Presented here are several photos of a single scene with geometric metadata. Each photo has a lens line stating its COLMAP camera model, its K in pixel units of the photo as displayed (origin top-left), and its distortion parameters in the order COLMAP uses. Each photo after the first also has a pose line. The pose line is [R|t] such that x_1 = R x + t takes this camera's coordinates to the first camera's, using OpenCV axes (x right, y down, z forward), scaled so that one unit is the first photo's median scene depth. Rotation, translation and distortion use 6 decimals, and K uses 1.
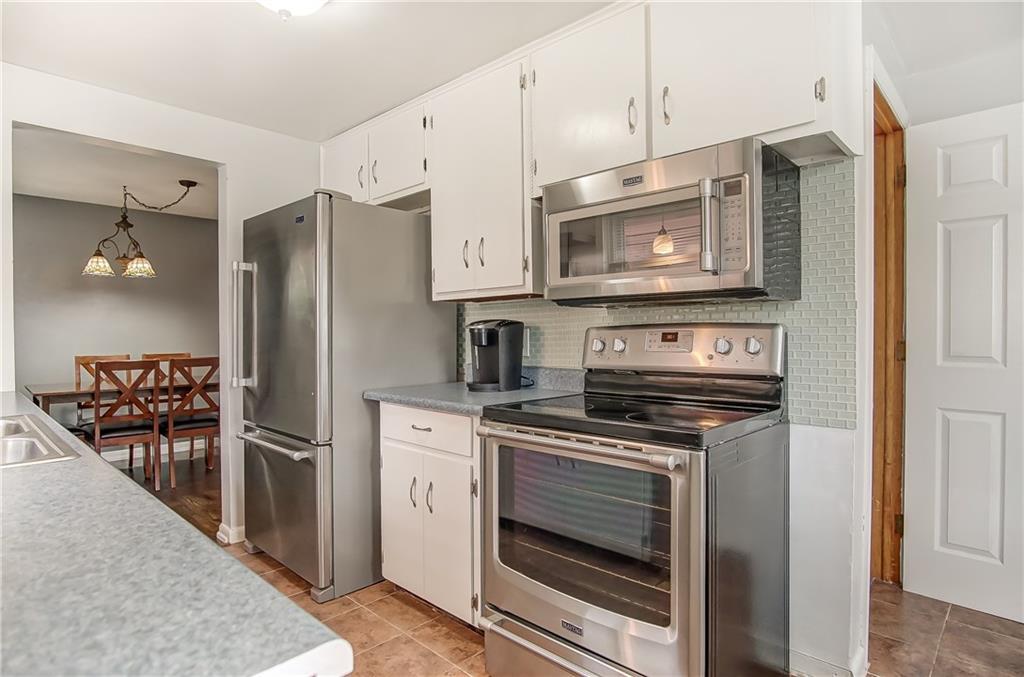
lens RADIAL K [[550.9, 0, 510.4], [0, 550.9, 337.4], [0, 0, 1]] dist [-0.028752, 0.005429]
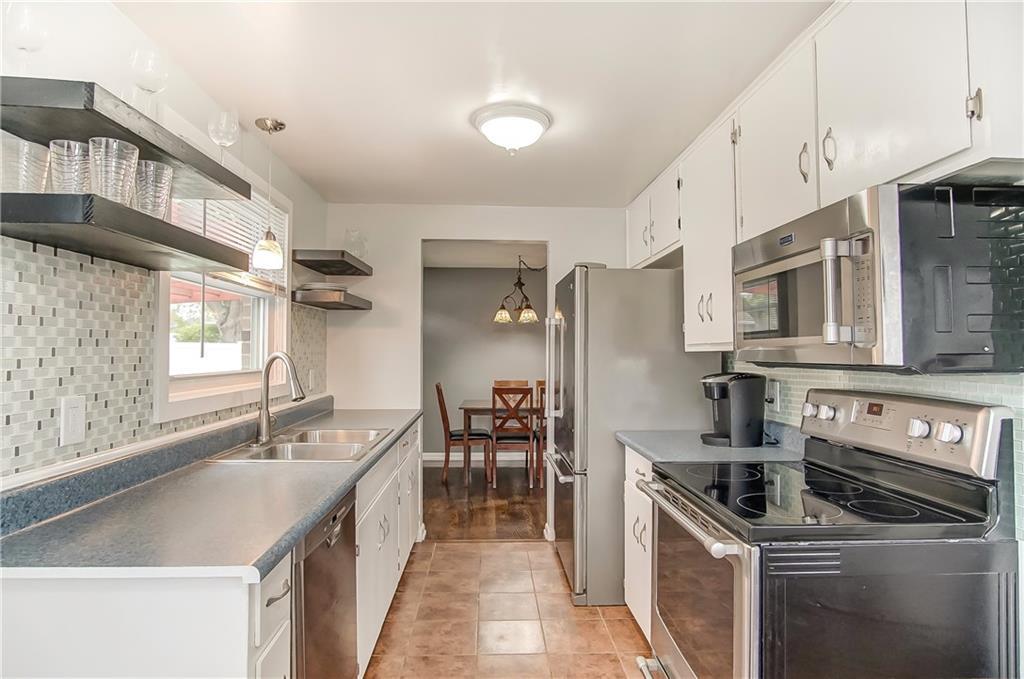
lens RADIAL K [[549.3, 0, 509.8], [0, 549.3, 336.6], [0, 0, 1]] dist [-0.028308, -0.000531]
pose [[0.722218, -0.012400, -0.691554, 0.352206], [-0.013493, 0.999396, -0.032011, -0.059036], [0.691534, 0.032450, 0.721615, 0.013541]]
